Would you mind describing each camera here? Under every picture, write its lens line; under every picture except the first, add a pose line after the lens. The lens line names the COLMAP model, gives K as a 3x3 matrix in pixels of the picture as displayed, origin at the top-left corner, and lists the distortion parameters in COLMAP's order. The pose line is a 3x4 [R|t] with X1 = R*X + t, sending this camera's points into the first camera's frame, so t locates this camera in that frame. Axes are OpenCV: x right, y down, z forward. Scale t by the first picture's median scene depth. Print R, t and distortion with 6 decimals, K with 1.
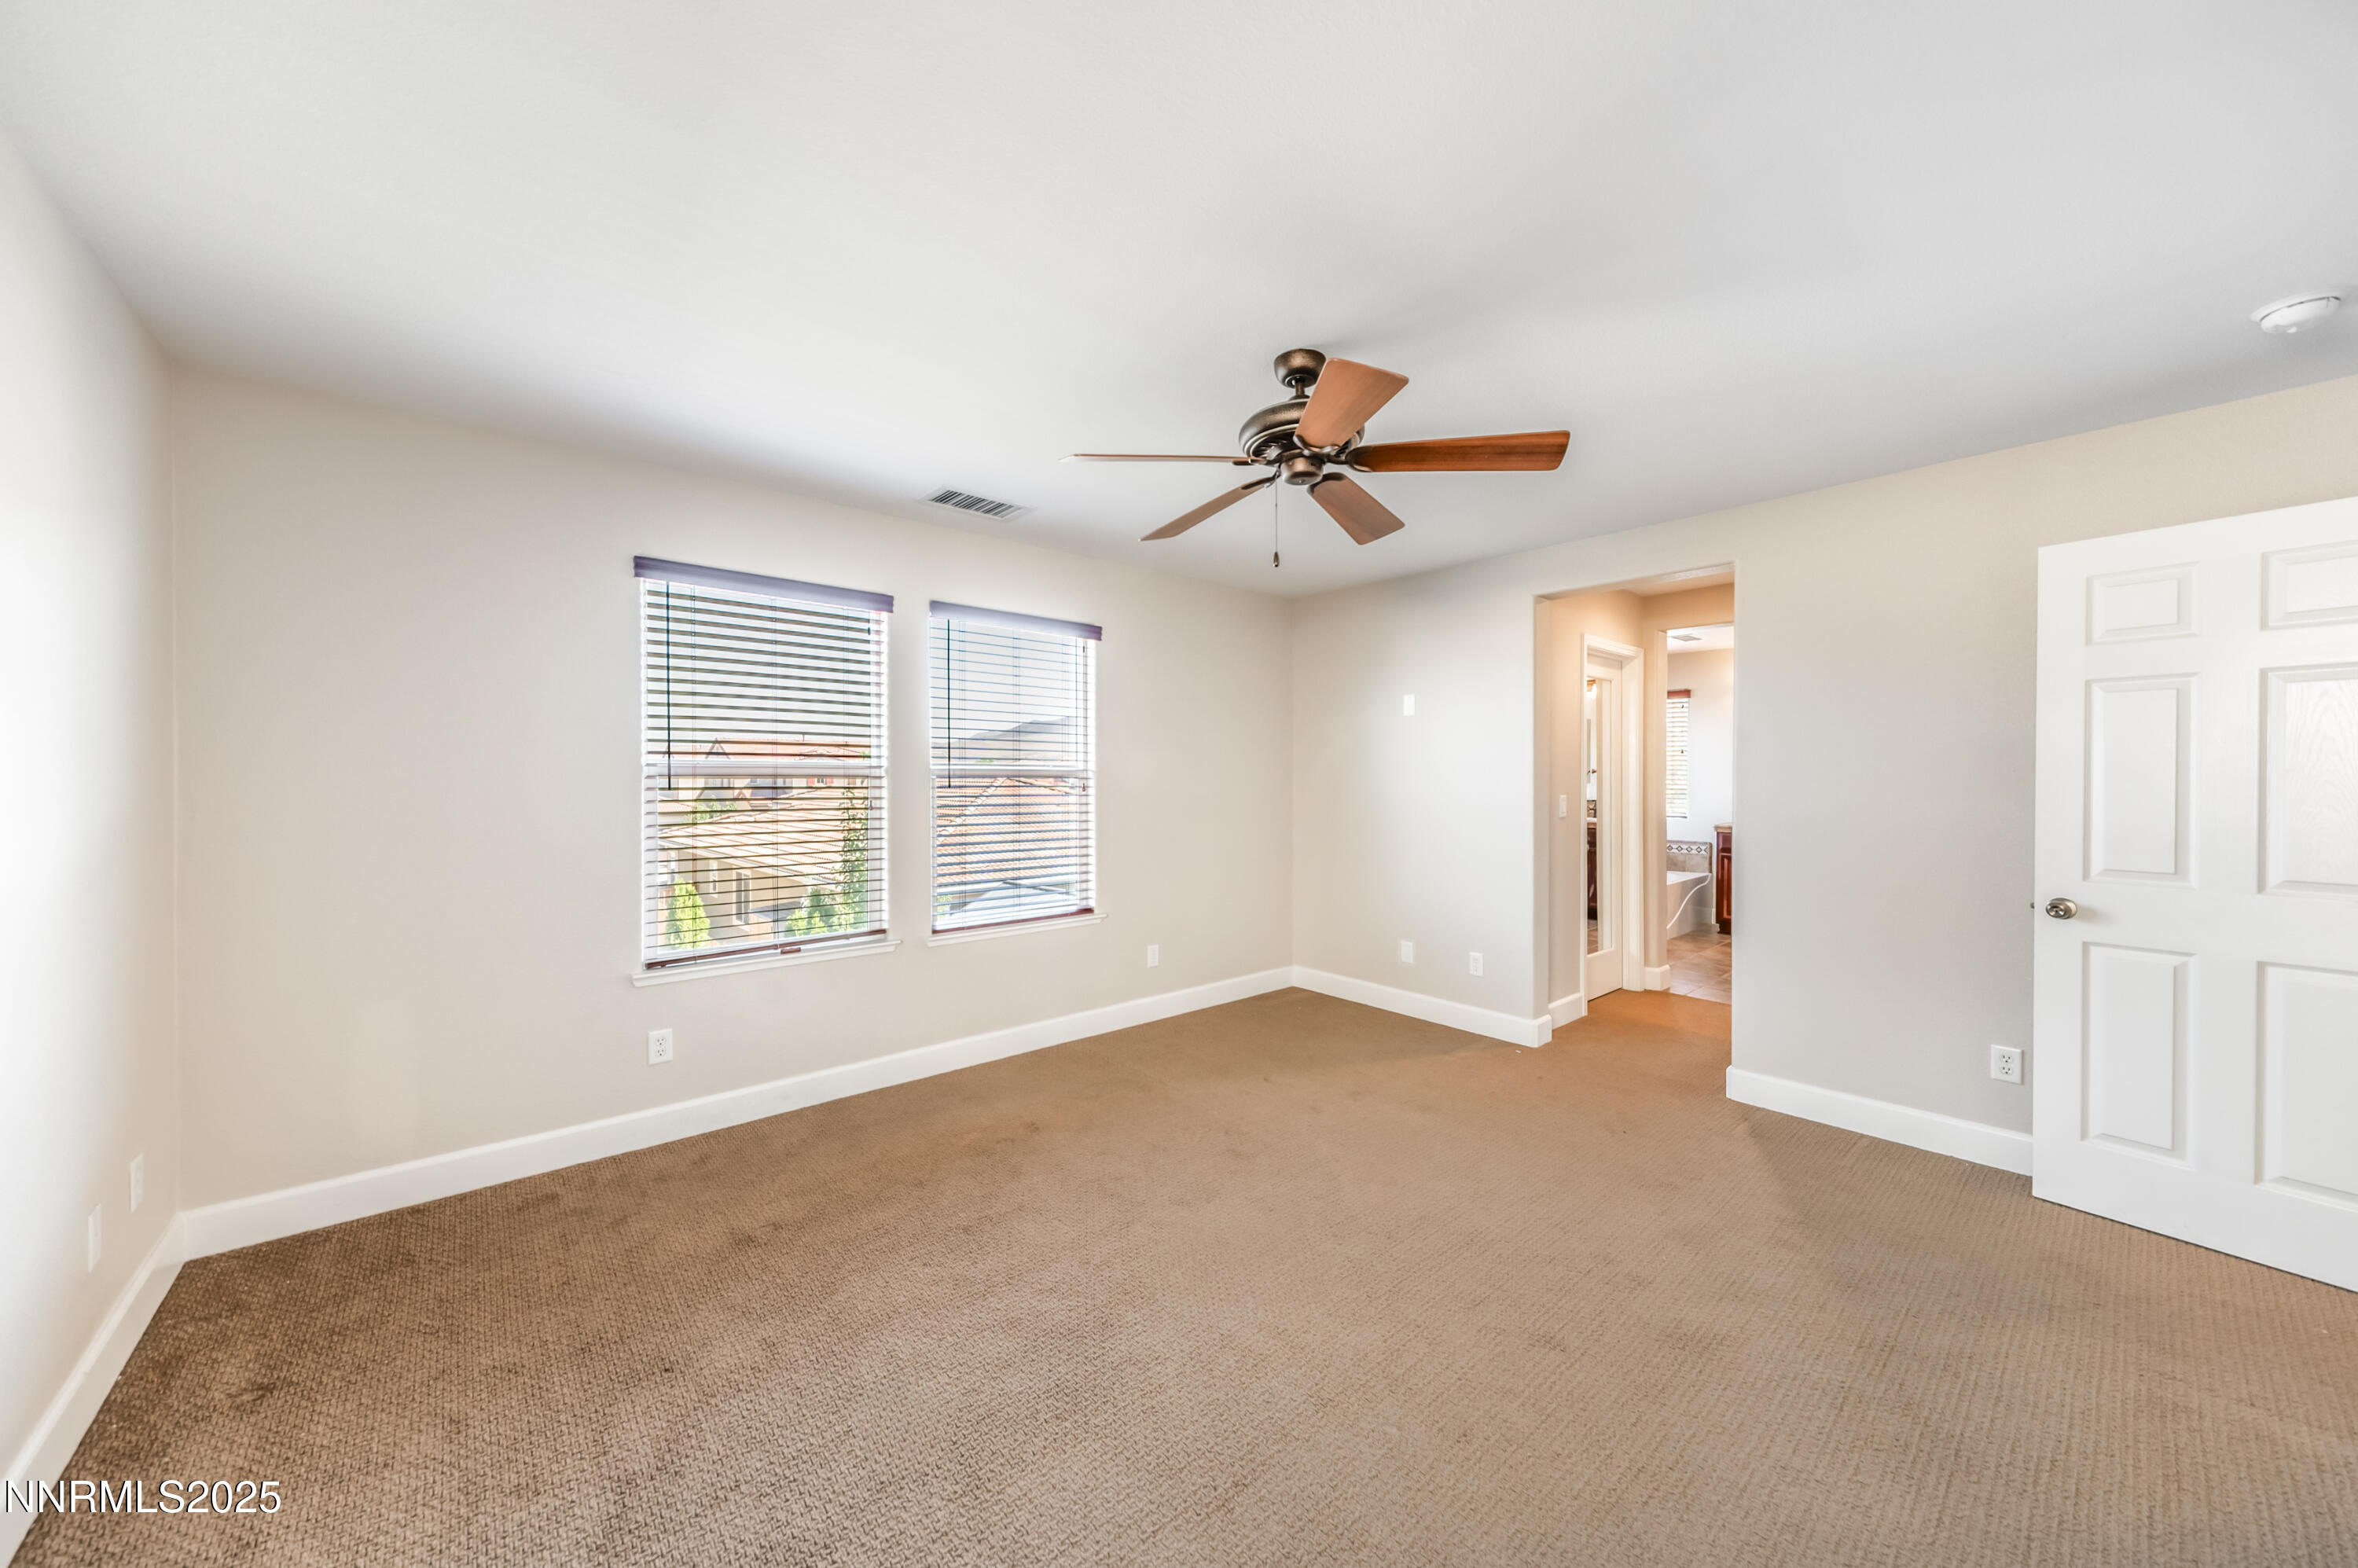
lens RADIAL K [[838.6, 0, 1185.4], [0, 838.6, 776.7], [0, 0, 1]] dist [0.008831, -0.002023]
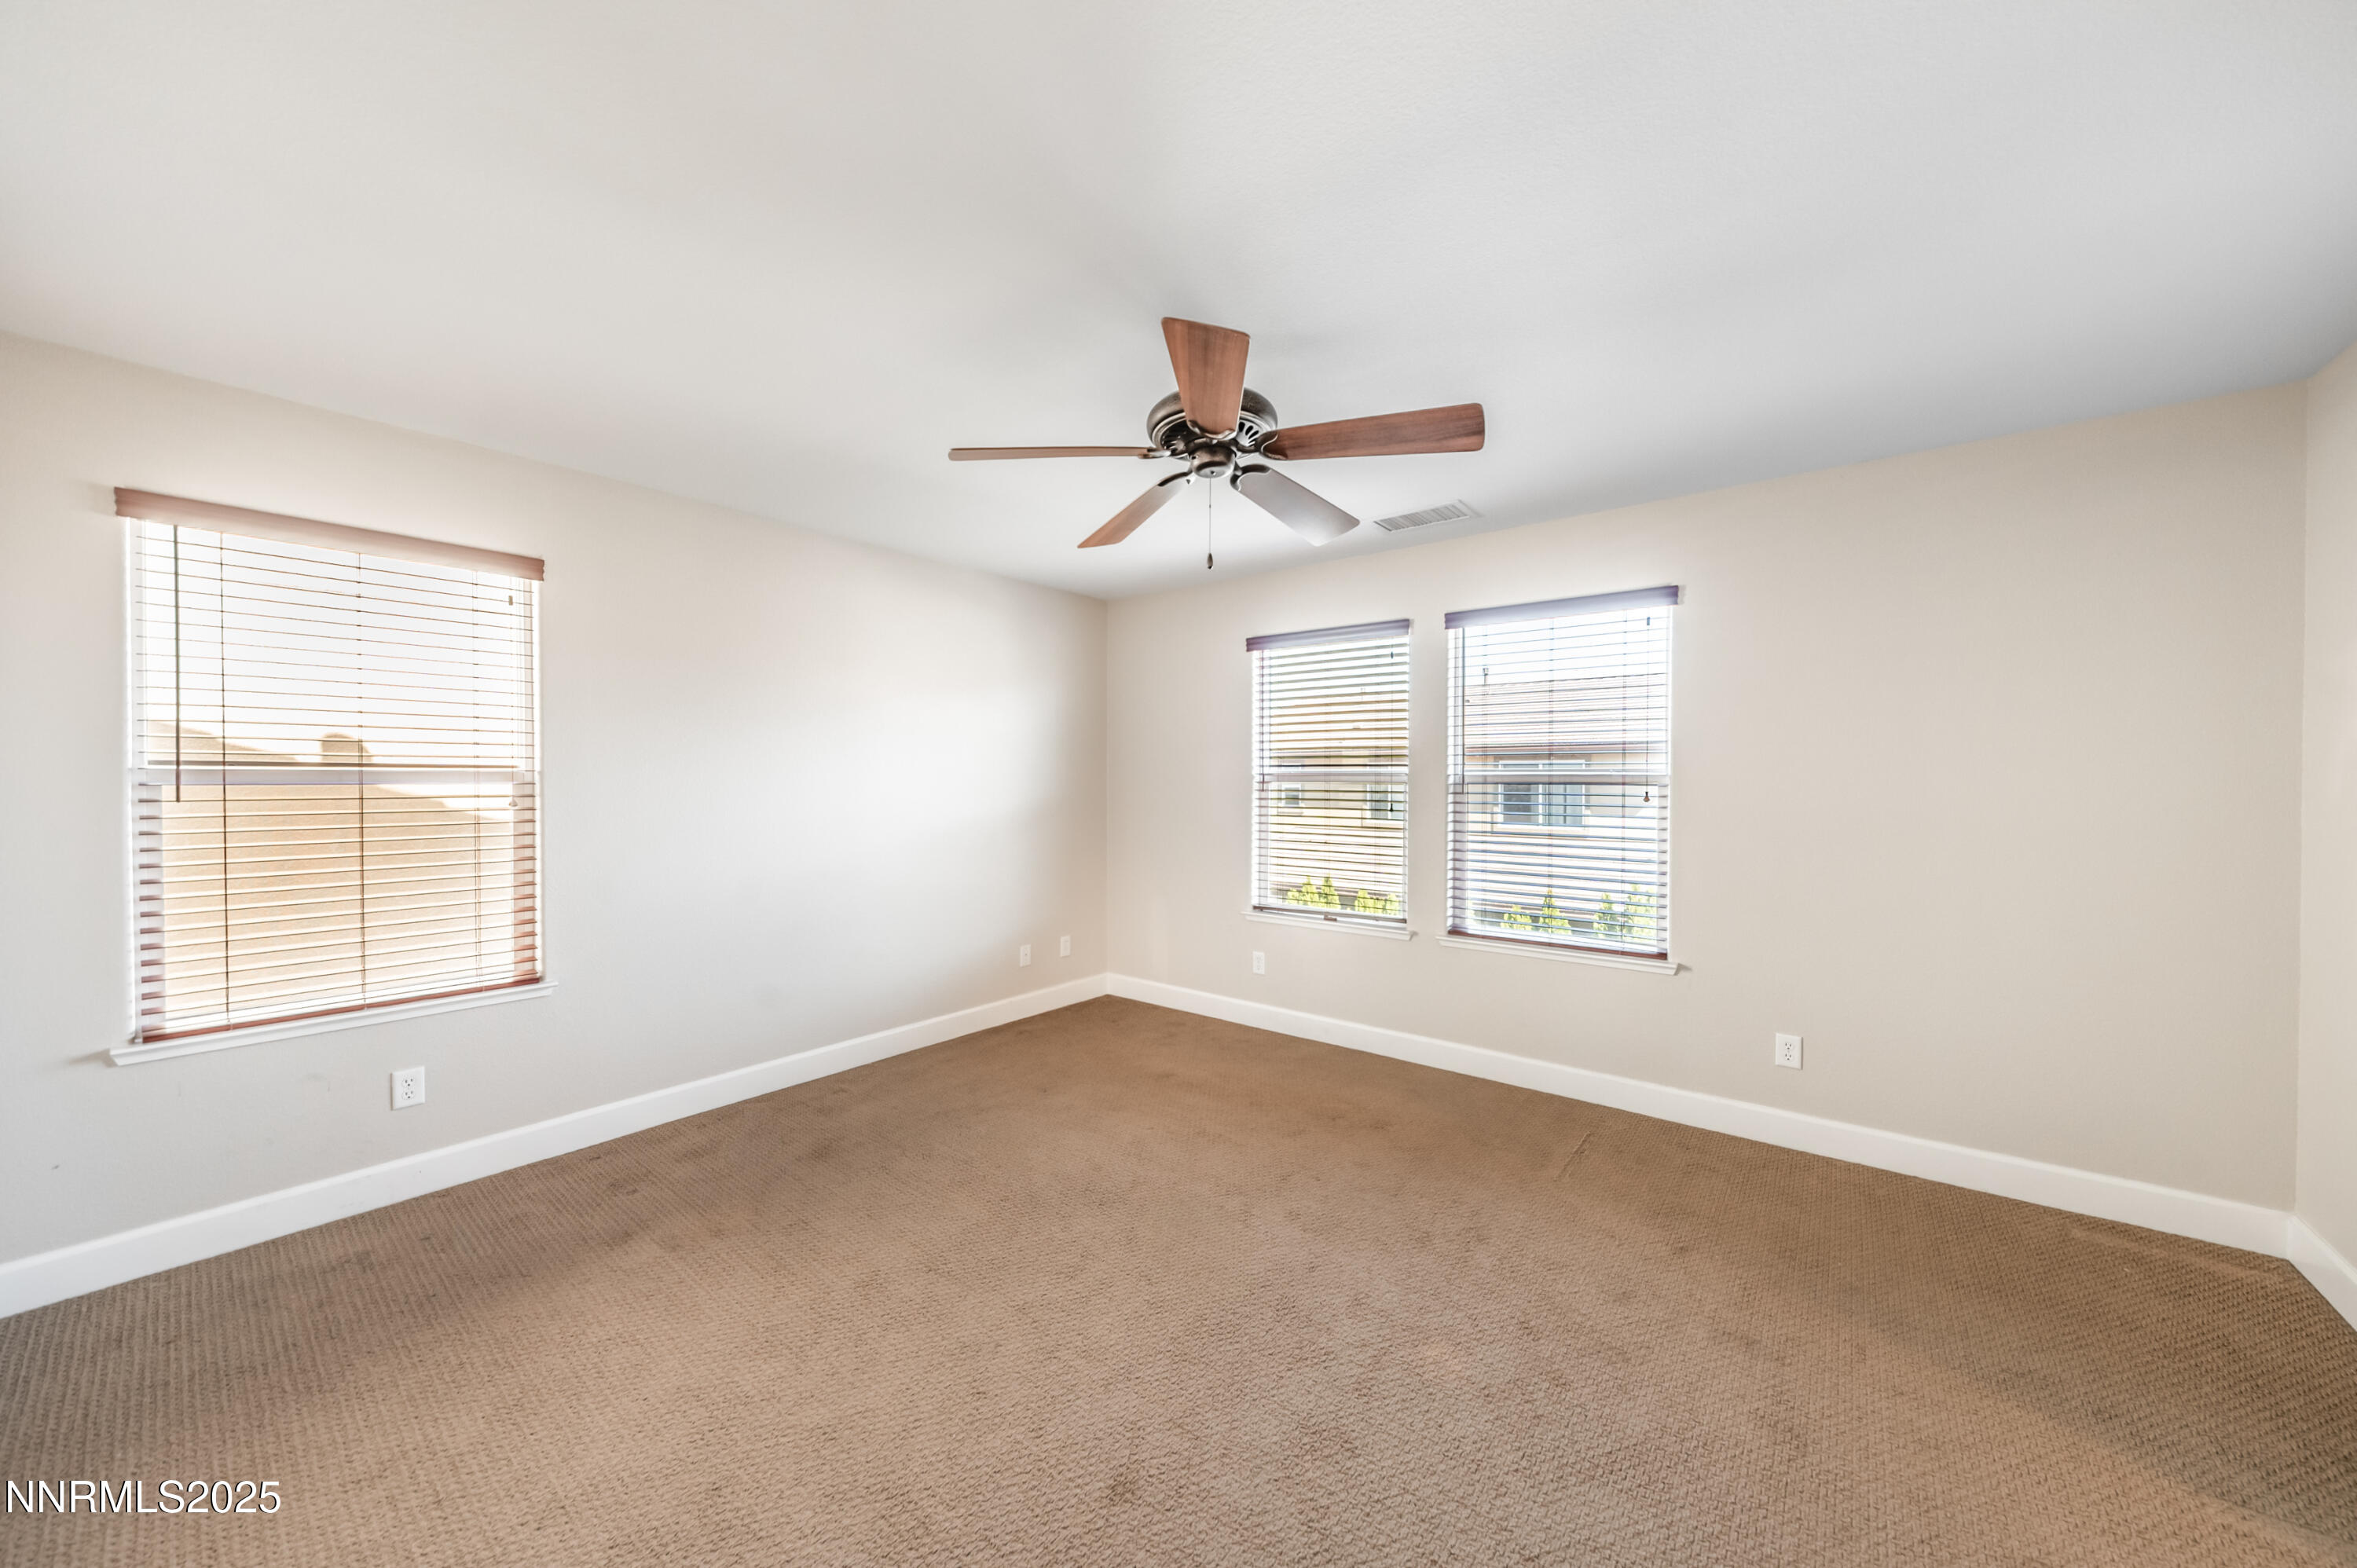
lens RADIAL K [[838.2, 0, 1181.8], [0, 838.2, 787.0], [0, 0, 1]] dist [0.008831, -0.002023]
pose [[0.162581, 0.003390, -0.986689, 0.736671], [-0.002266, 0.999993, 0.003062, 0.002670], [0.986693, 0.001738, 0.162588, 0.556281]]
